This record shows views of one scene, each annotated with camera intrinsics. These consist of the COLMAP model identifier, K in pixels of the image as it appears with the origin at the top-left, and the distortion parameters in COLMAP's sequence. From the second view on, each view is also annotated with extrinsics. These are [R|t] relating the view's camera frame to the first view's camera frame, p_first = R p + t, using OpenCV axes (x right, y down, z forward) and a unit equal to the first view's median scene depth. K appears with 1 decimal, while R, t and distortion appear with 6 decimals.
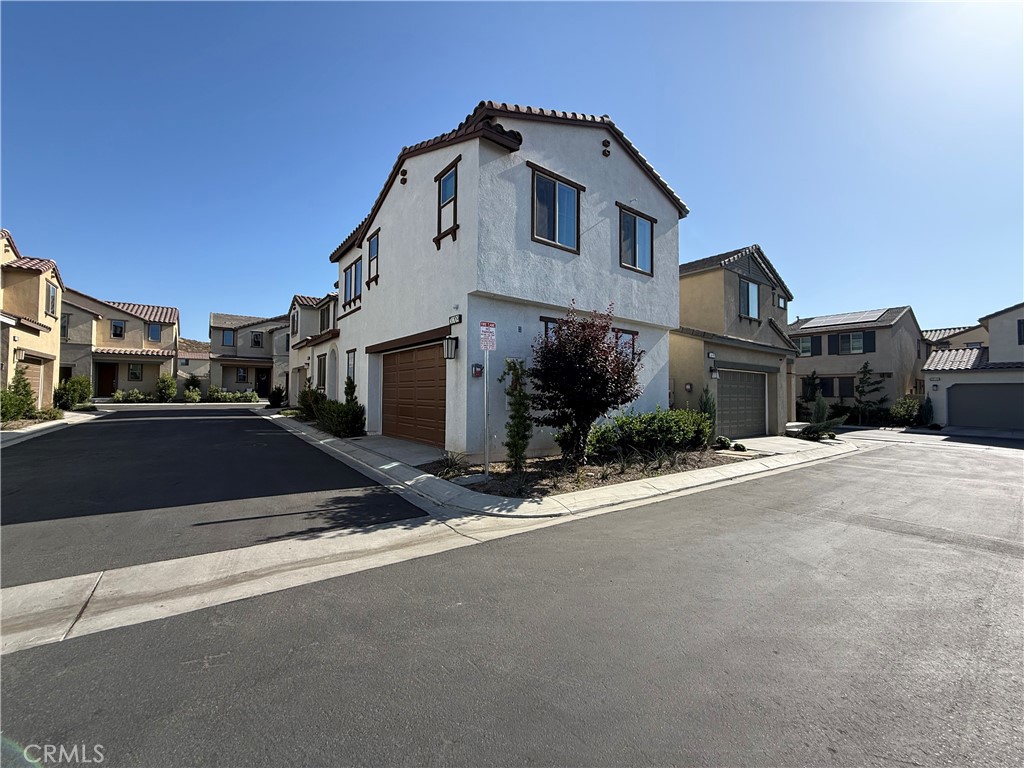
lens RADIAL K [[409.0, 0, 508.7], [0, 409.0, 381.5], [0, 0, 1]] dist [-0.001547, -0.000155]
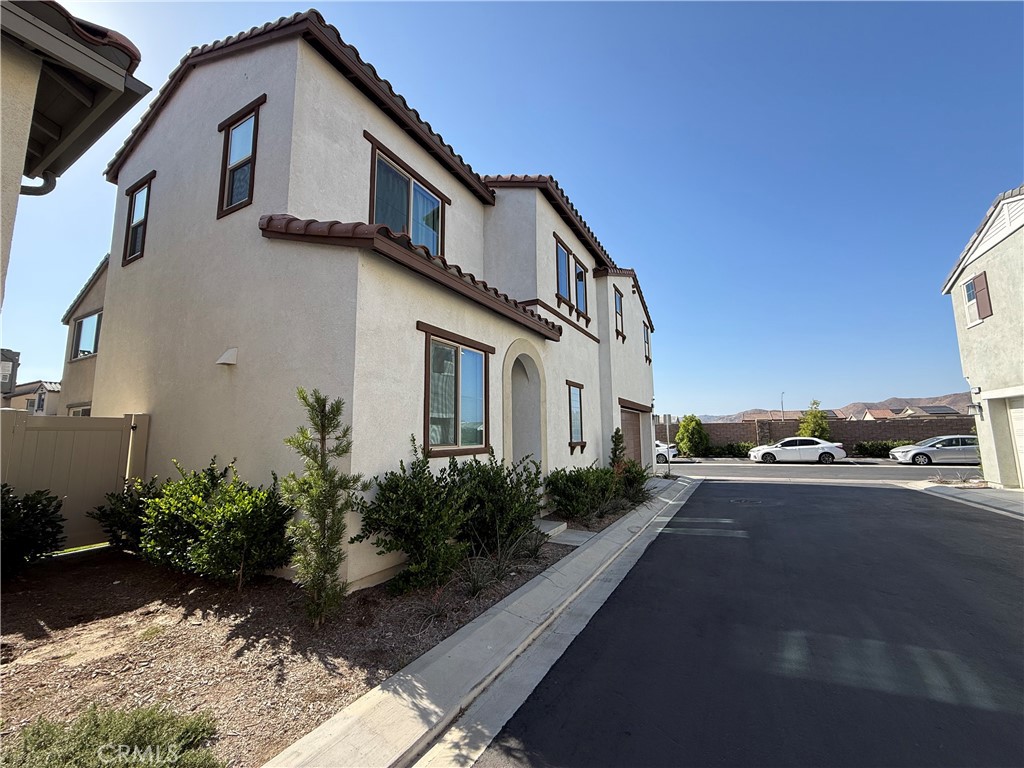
lens RADIAL K [[409.0, 0, 508.7], [0, 409.0, 381.5], [0, 0, 1]] dist [-0.001547, -0.000155]
pose [[-0.409960, 0.112458, 0.905144, -1.373922], [-0.021385, 0.990912, -0.132800, 0.011100], [-0.911853, -0.073800, -0.403830, 2.021615]]
